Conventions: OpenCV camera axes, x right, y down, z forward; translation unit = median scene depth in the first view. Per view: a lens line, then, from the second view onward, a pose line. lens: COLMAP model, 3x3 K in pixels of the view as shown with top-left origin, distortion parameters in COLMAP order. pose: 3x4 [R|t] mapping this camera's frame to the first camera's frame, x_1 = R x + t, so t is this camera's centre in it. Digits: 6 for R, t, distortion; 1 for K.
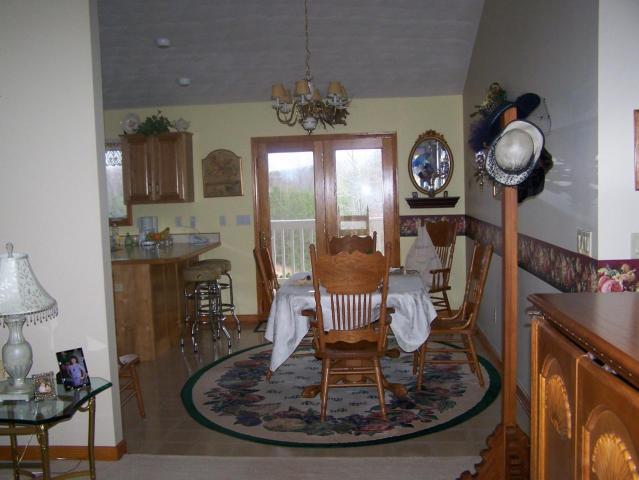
lens RADIAL K [[711.3, 0, 319.5], [0, 711.3, 240.7], [0, 0, 1]] dist [-0.024151, 0.000000]
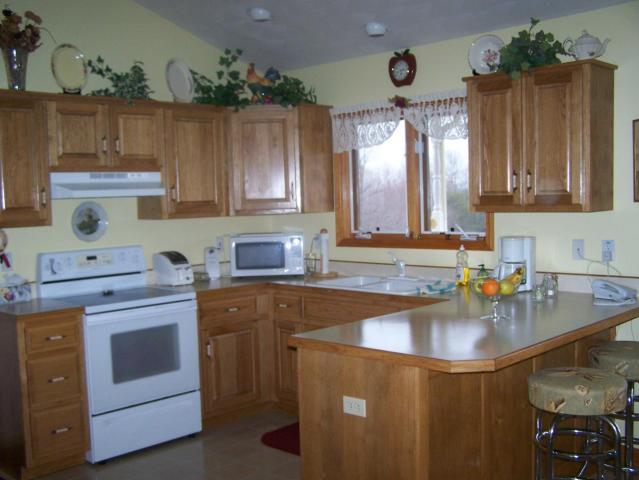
lens RADIAL K [[711.3, 0, 318.3], [0, 711.3, 239.0], [0, 0, 1]] dist [-0.024151, 0.000000]
pose [[0.765831, 0.056381, -0.640565, -0.021822], [-0.051858, 0.998319, 0.025871, -0.038356], [0.640947, 0.013406, 0.767468, 0.526462]]
